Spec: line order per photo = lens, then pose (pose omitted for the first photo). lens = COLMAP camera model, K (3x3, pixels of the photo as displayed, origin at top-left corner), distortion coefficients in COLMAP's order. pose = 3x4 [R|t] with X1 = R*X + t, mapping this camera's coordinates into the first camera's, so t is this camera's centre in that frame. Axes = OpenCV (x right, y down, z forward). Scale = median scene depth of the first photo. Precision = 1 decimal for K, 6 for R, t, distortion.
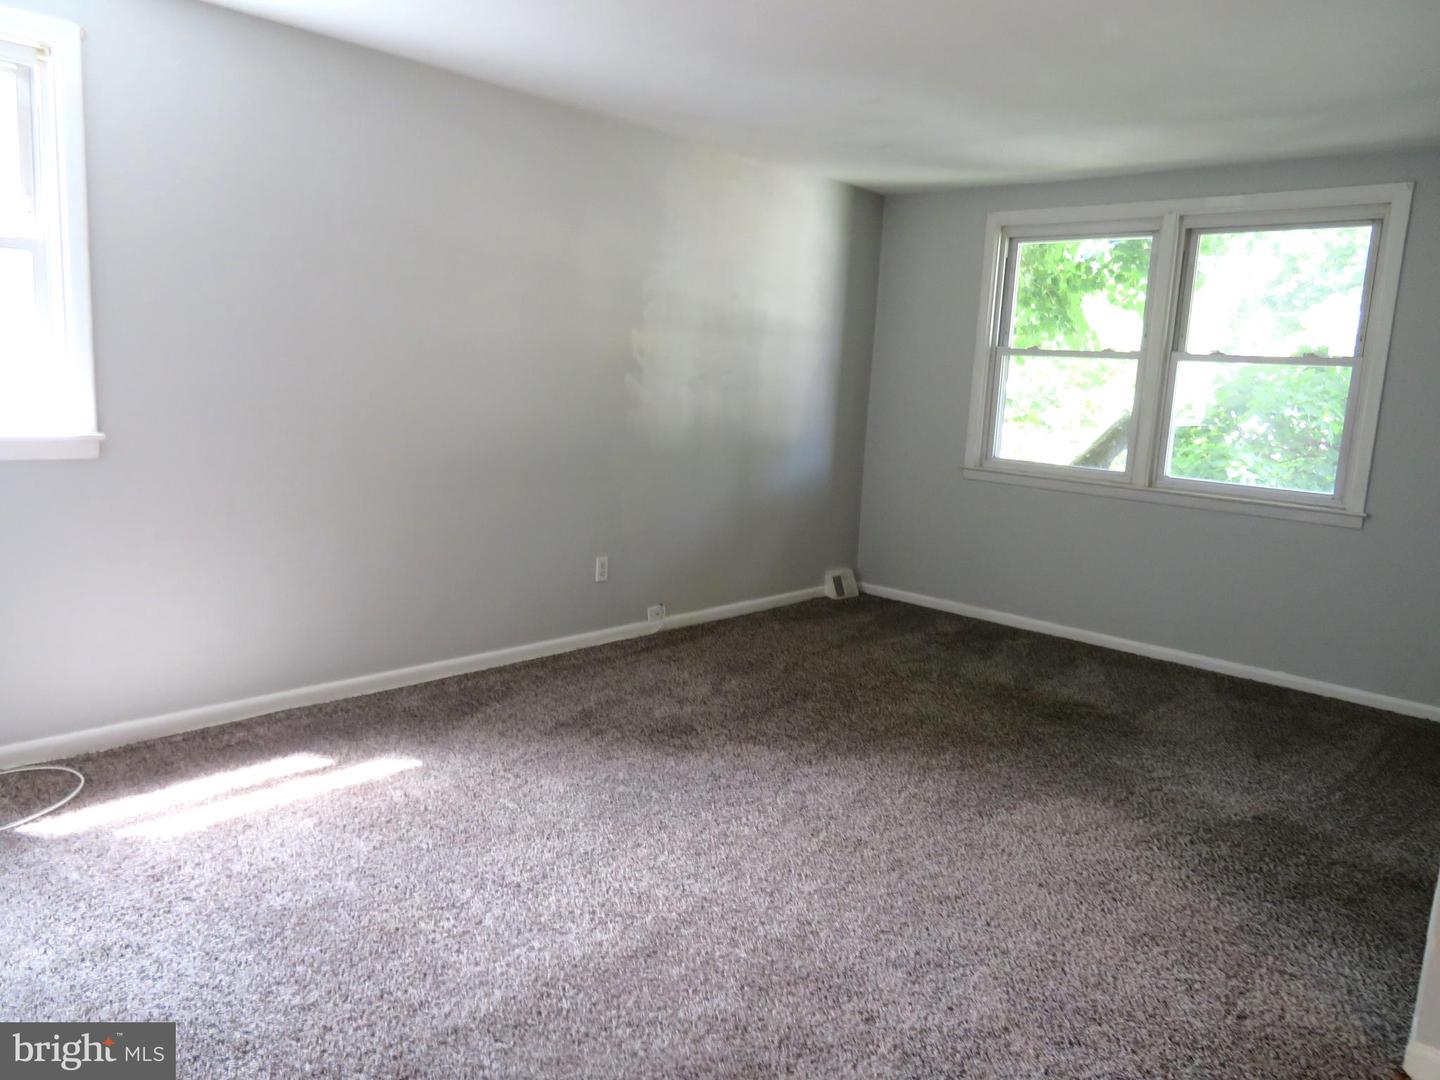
lens RADIAL K [[1044.1, 0, 720.0], [0, 1044.1, 540.0], [0, 0, 1]] dist [-0.000720, 0.004801]
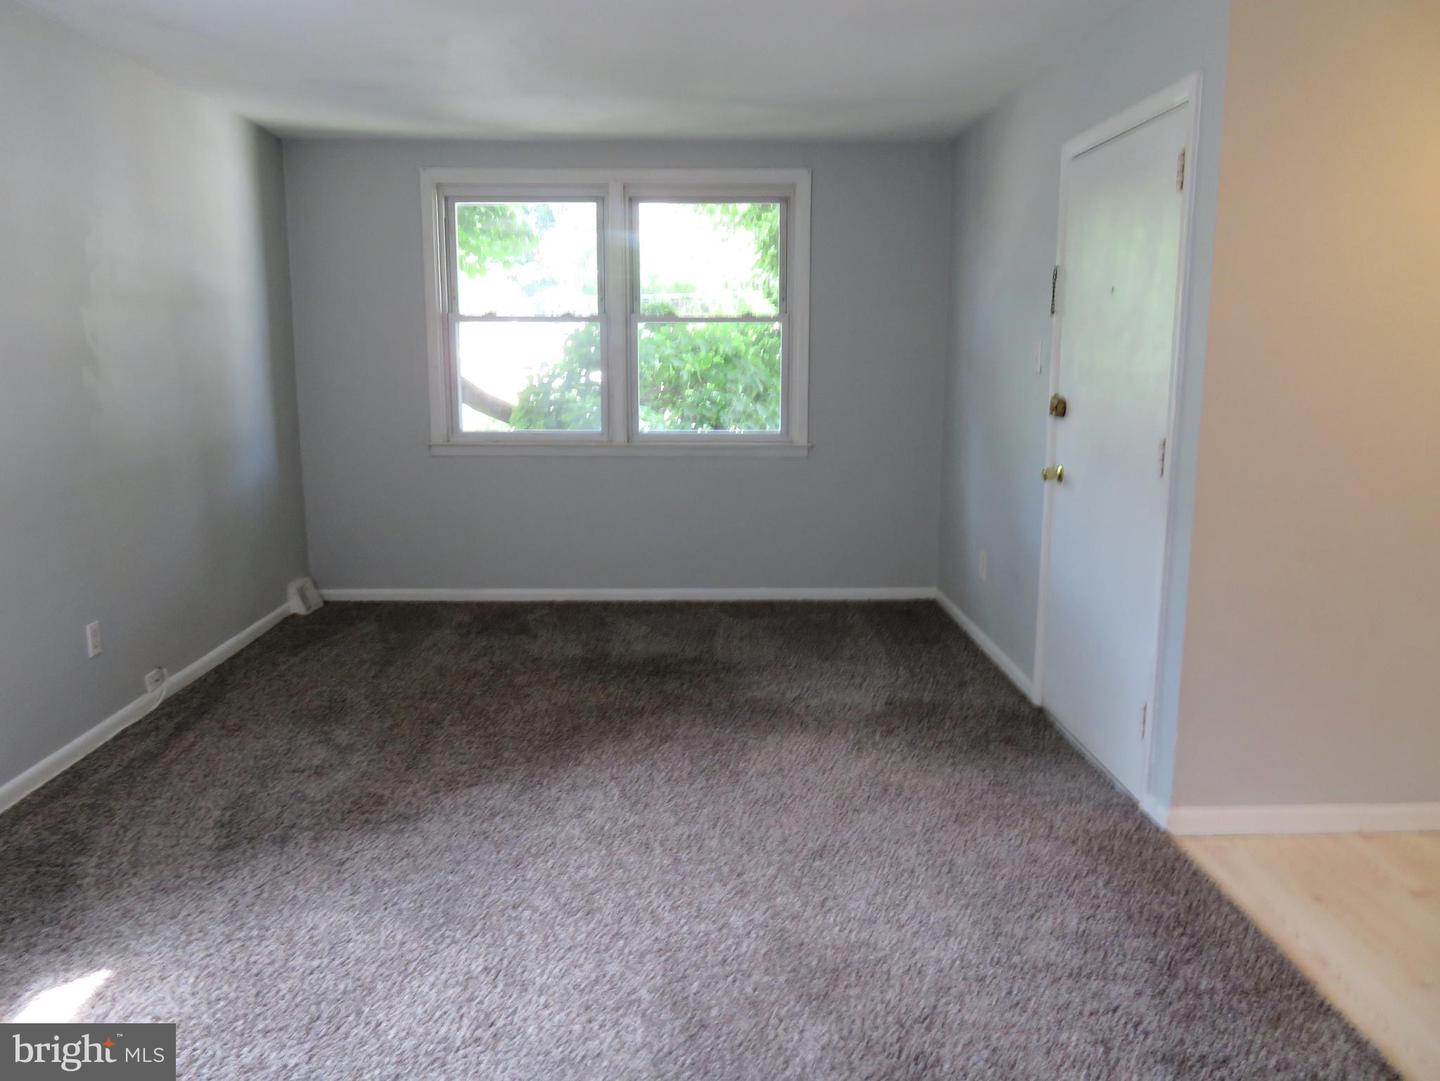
lens RADIAL K [[1078.5, 0, 720.0], [0, 1078.5, 540.5], [0, 0, 1]] dist [-0.015385, -0.001824]
pose [[0.707156, -0.172281, 0.685748, -0.332454], [0.148450, 0.984420, 0.094233, -0.049065], [-0.691299, 0.035161, 0.721713, 0.174110]]
